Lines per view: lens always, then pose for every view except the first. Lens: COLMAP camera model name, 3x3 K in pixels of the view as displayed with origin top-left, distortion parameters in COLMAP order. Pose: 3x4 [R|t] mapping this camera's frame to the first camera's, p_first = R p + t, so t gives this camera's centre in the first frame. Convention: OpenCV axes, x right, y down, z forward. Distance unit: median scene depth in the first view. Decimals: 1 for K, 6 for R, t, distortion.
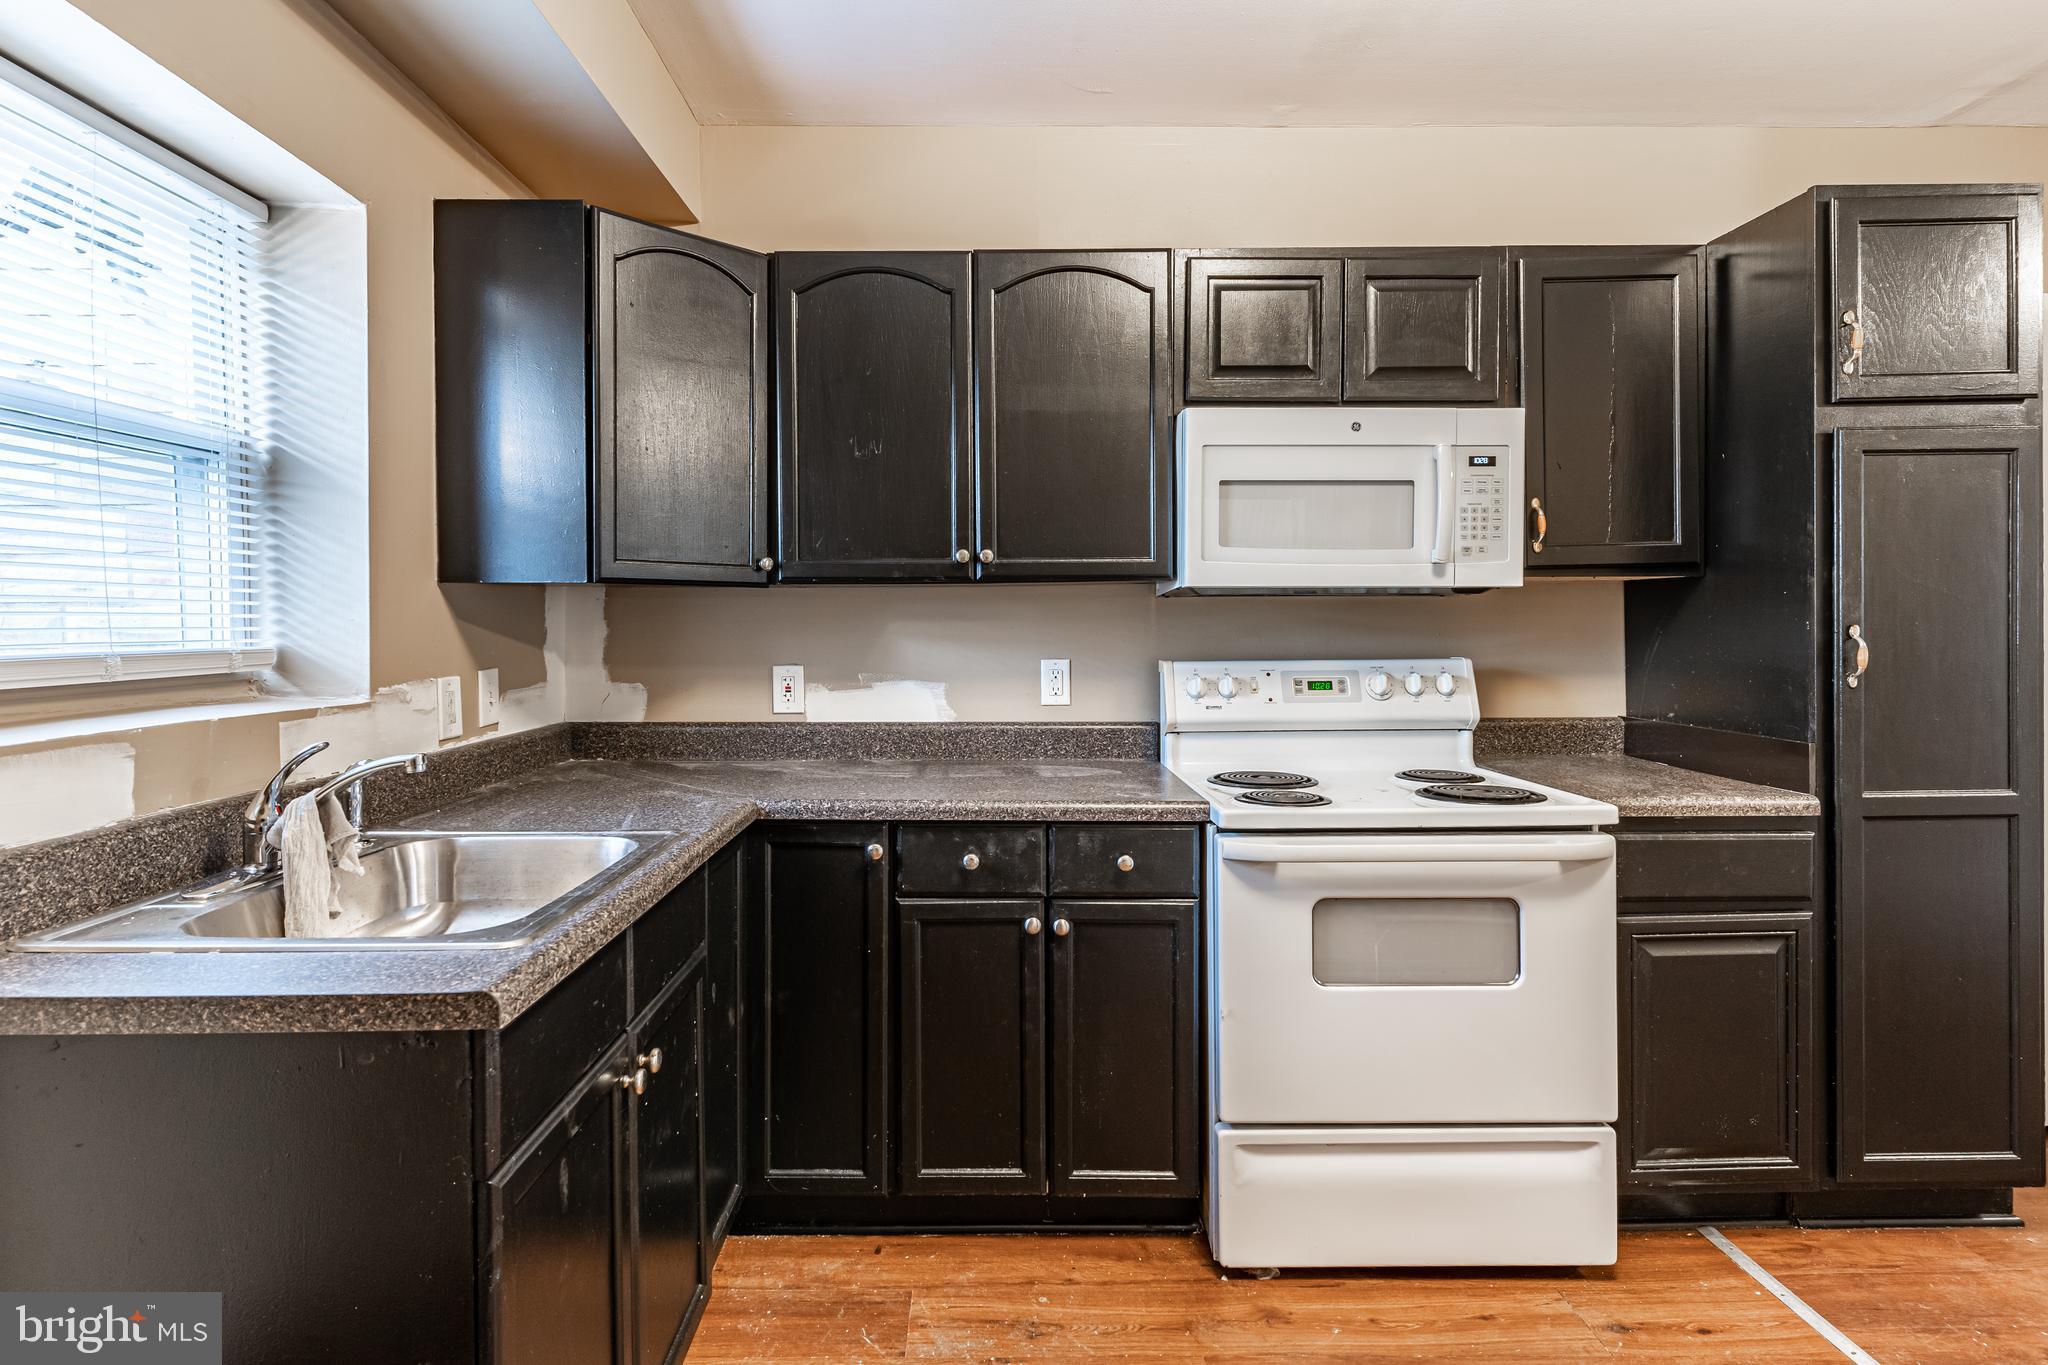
lens RADIAL K [[1007.1, 0, 983.2], [0, 1007.1, 639.9], [0, 0, 1]] dist [-0.000104, -0.000393]
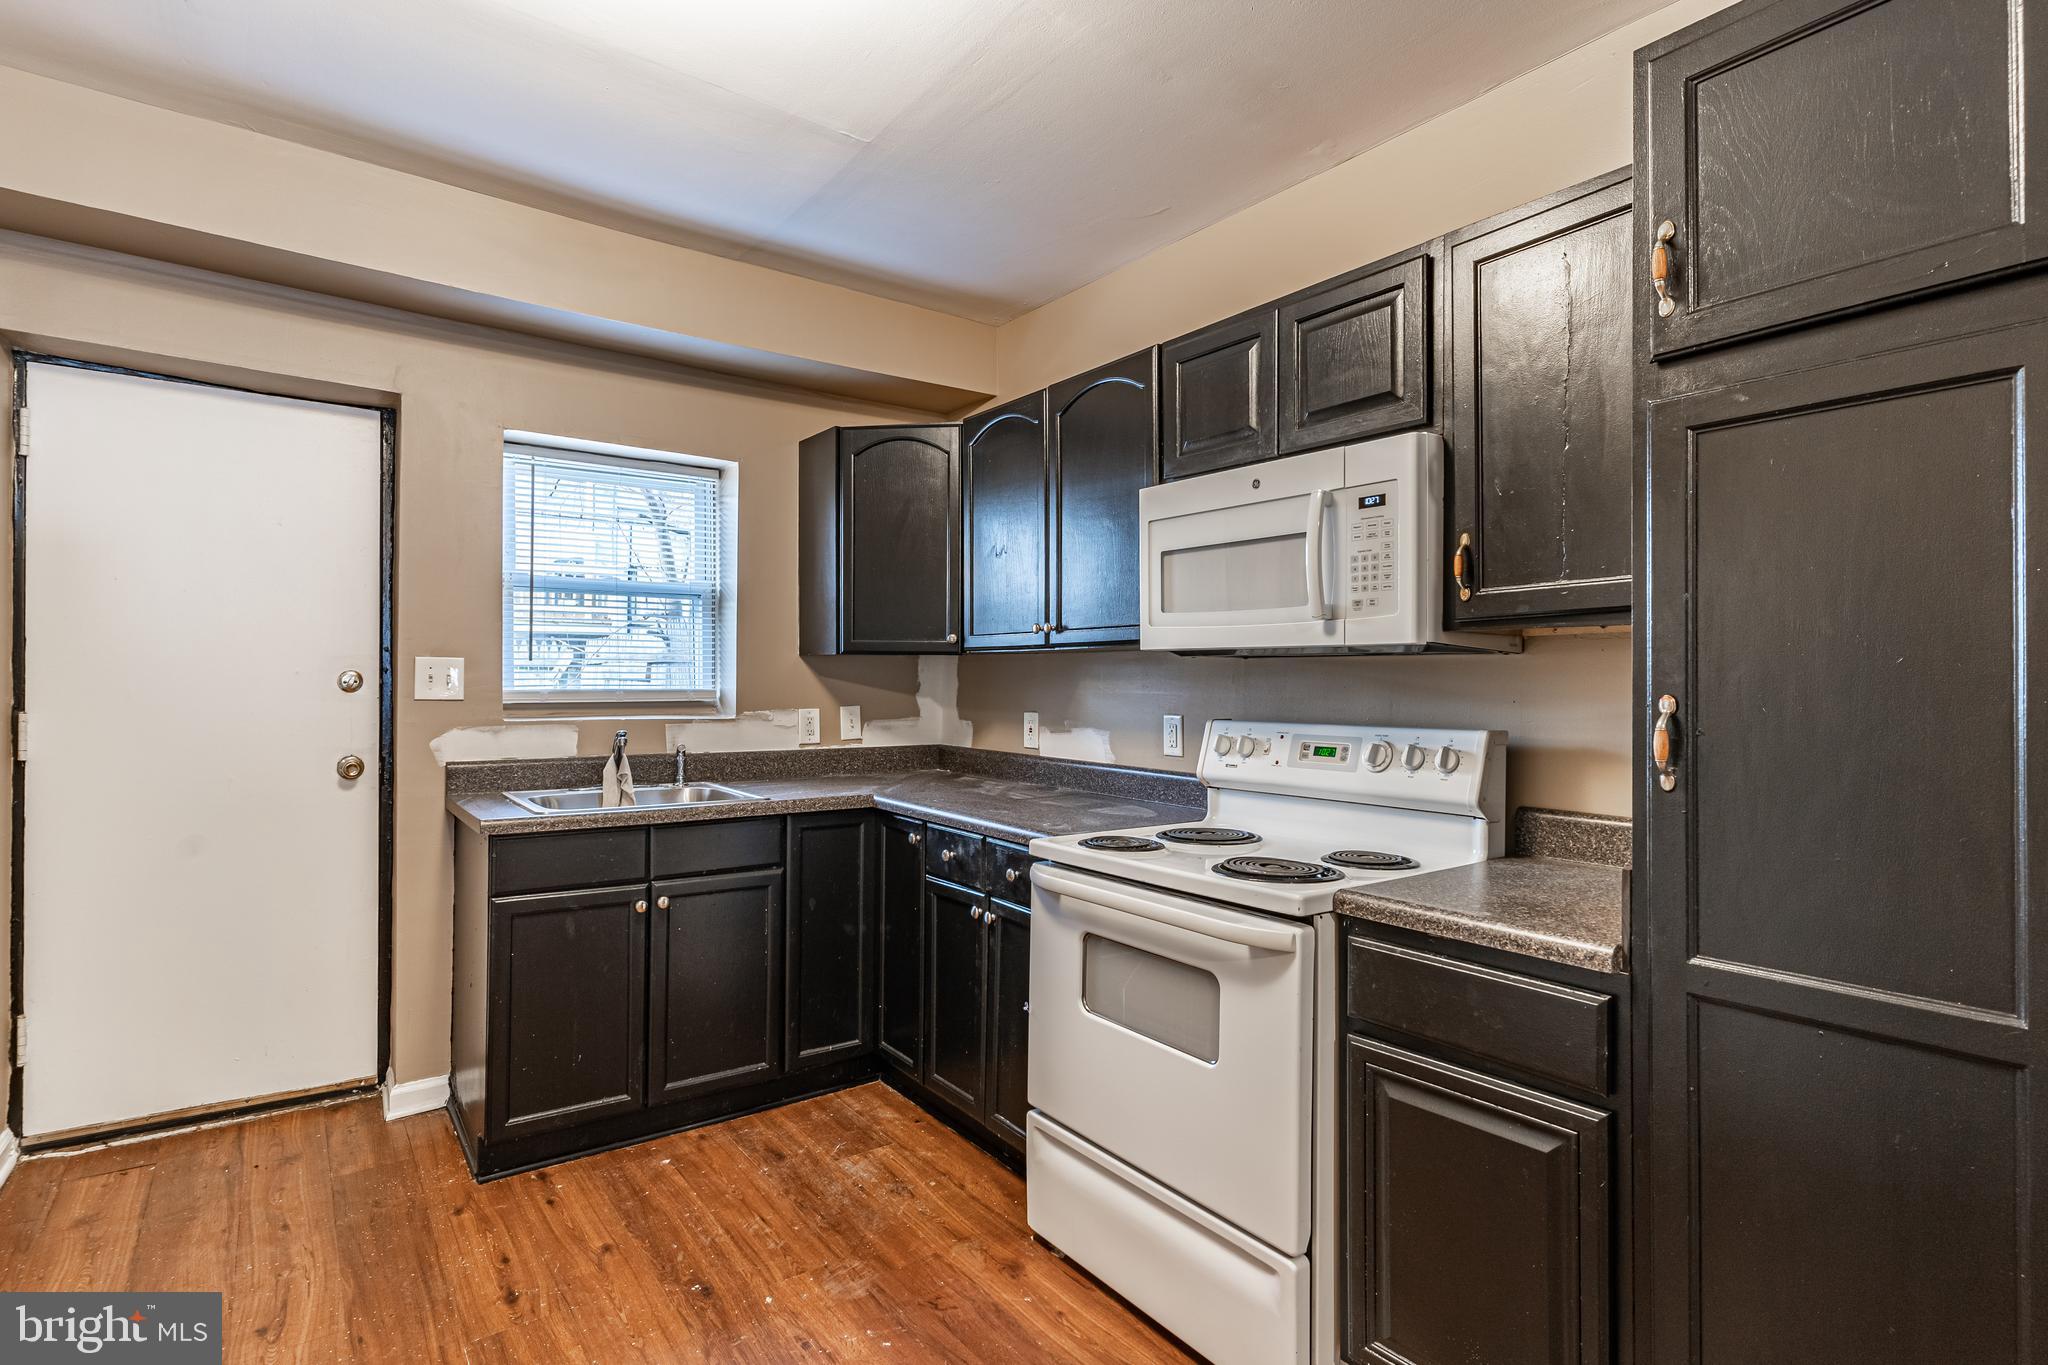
lens RADIAL K [[996.0, 0, 1024.0], [0, 996.0, 682.5], [0, 0, 1]] dist [0.002685, 0.000962]
pose [[0.595723, 0.010301, -0.803124, 1.010051], [-0.021959, 0.999753, -0.003465, -0.010638], [0.802890, 0.019700, 0.595802, 0.245479]]
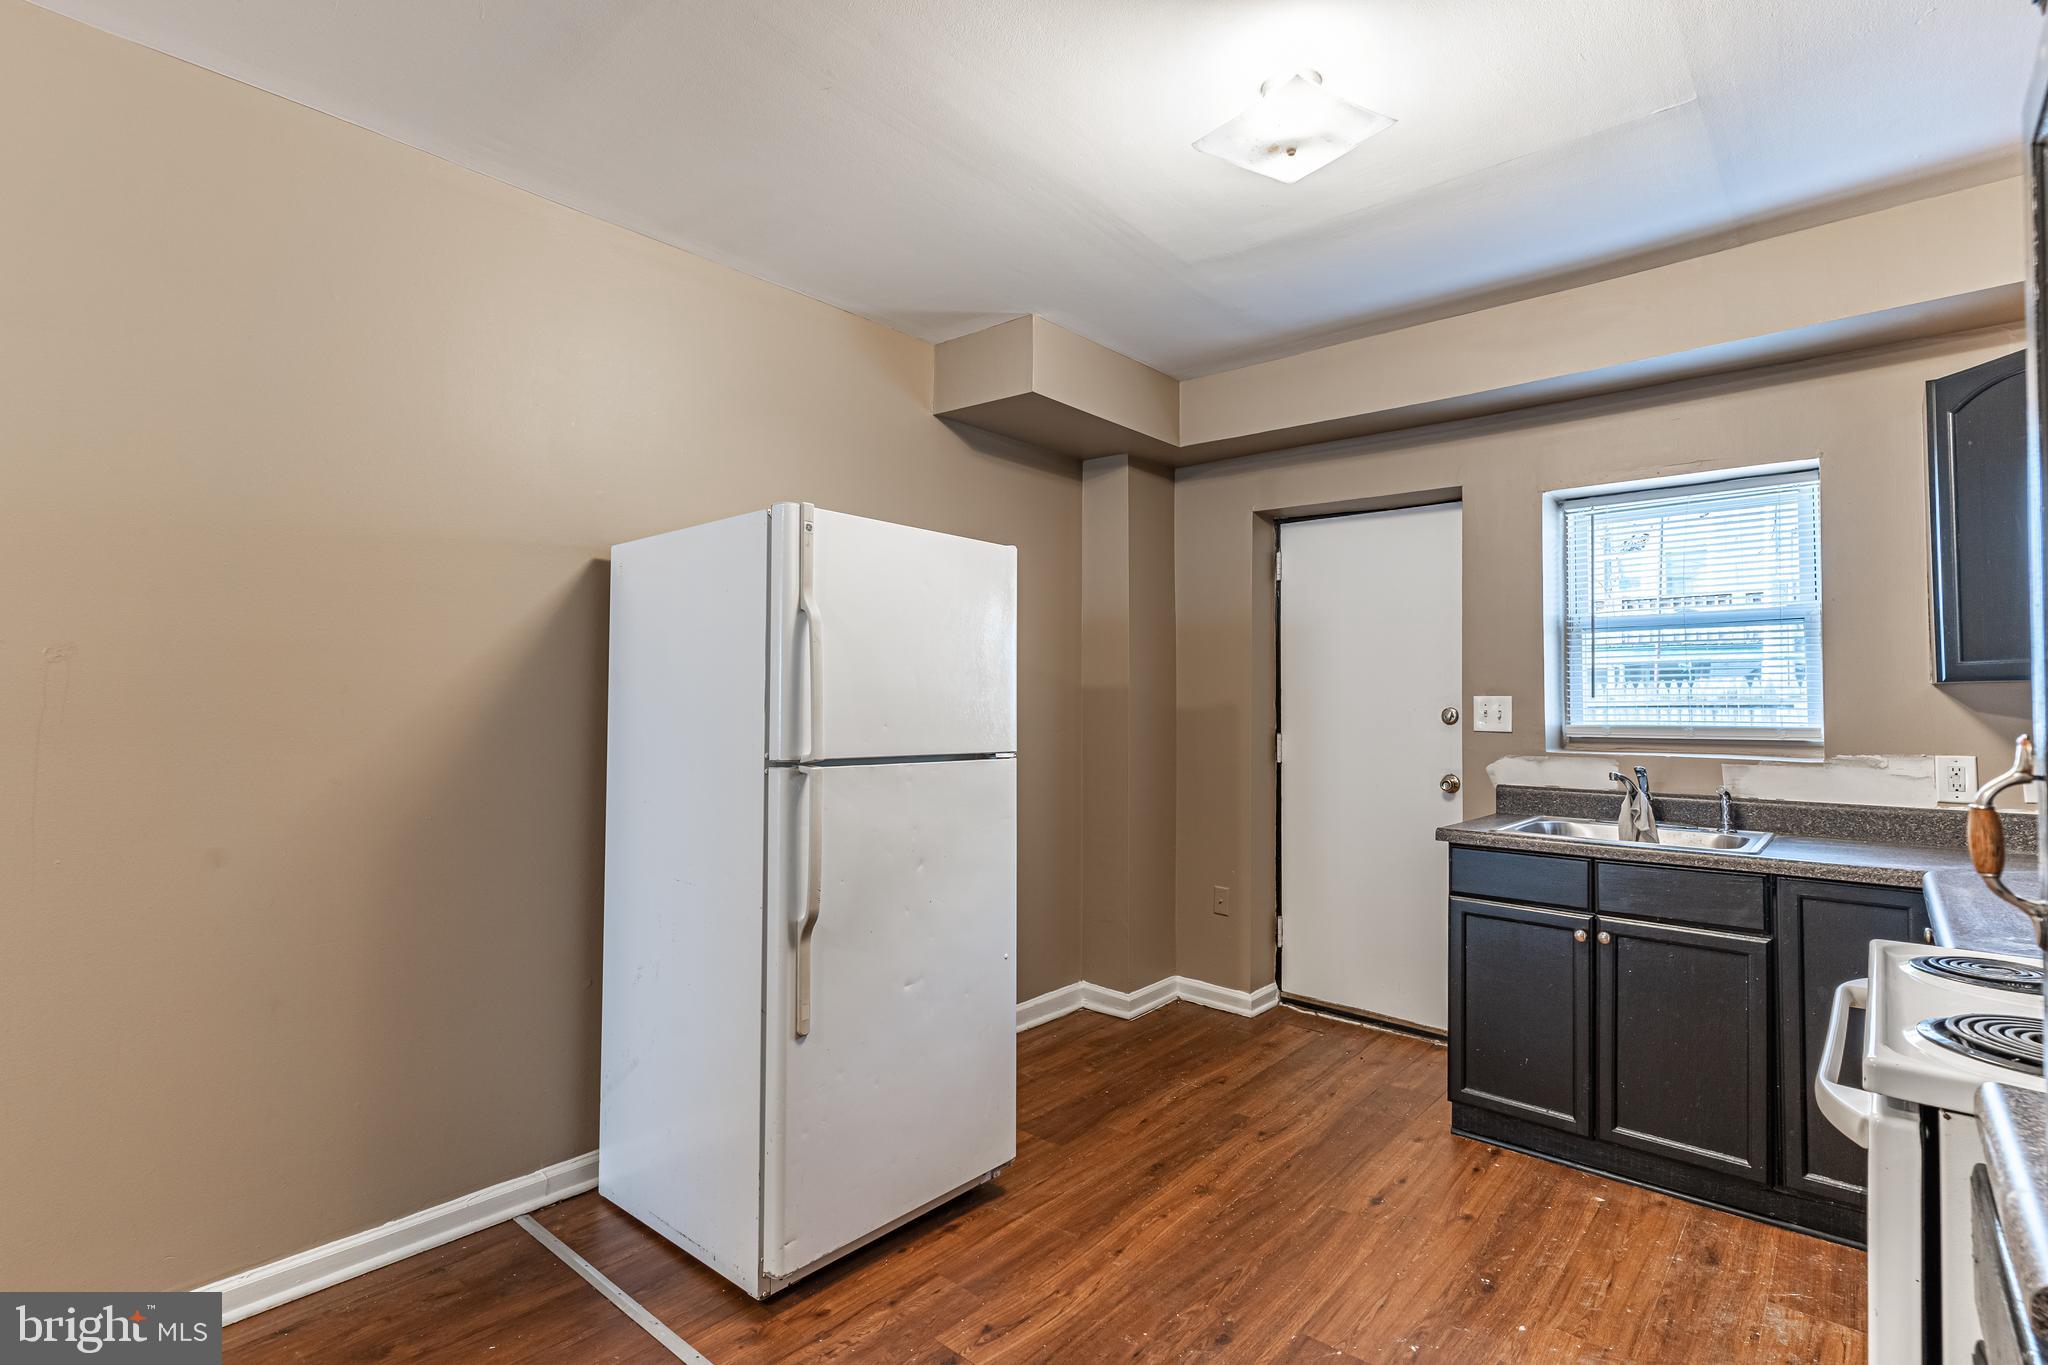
lens RADIAL K [[974.2, 0, 1024.0], [0, 974.2, 682.5], [0, 0, 1]] dist [0.001780, 0.000830]
pose [[-0.655910, -0.020312, -0.754566, 1.136760], [-0.015682, 0.999789, -0.013281, -0.020634], [0.754677, 0.003122, -0.656090, 0.853285]]
